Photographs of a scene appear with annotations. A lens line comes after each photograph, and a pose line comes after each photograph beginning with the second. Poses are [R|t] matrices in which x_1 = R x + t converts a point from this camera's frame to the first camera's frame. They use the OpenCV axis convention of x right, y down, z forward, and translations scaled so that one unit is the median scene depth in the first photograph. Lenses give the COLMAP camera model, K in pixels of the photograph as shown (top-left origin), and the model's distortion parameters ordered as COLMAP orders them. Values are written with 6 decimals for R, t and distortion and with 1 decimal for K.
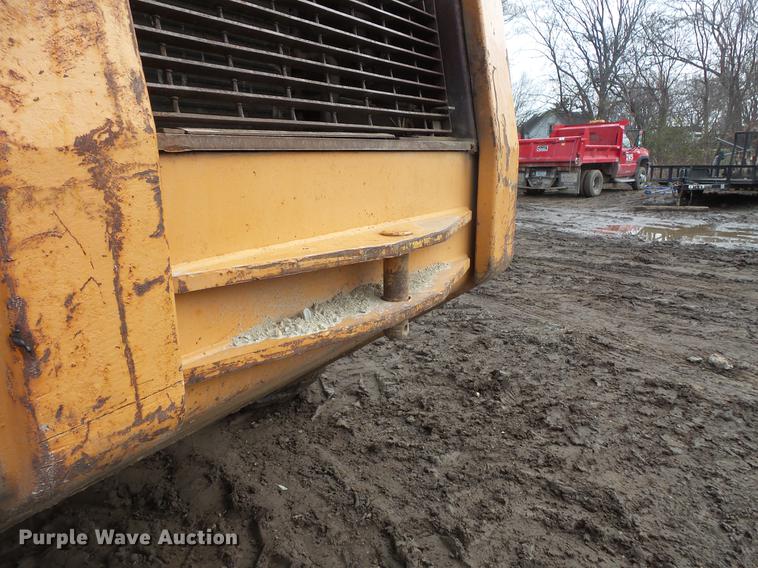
lens RADIAL K [[525.6, 0, 382.1], [0, 525.6, 284.8], [0, 0, 1]] dist [-0.000002, -0.006790]
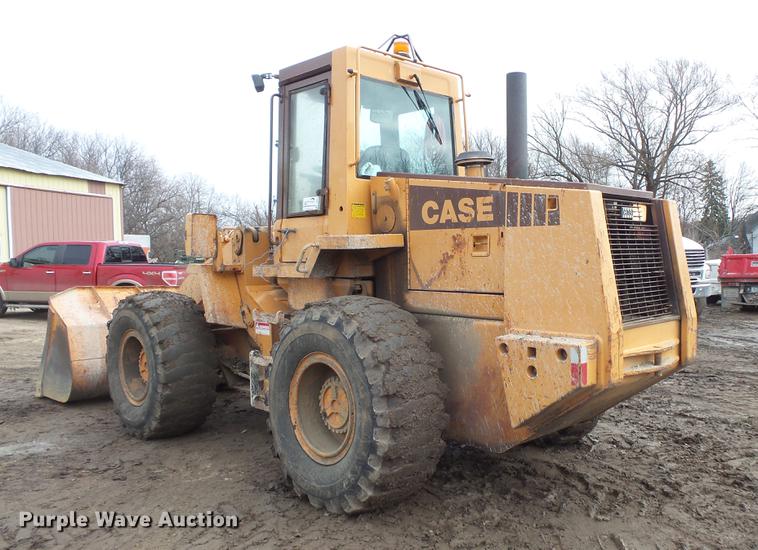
lens RADIAL K [[649.0, 0, 478.9], [0, 649.0, 286.8], [0, 0, 1]] dist [-0.011567, -0.004143]
pose [[0.990398, 0.008058, -0.138011, -0.306370], [-0.034261, 0.981465, -0.188554, 0.200344], [0.133933, 0.191472, 0.972317, -1.895157]]
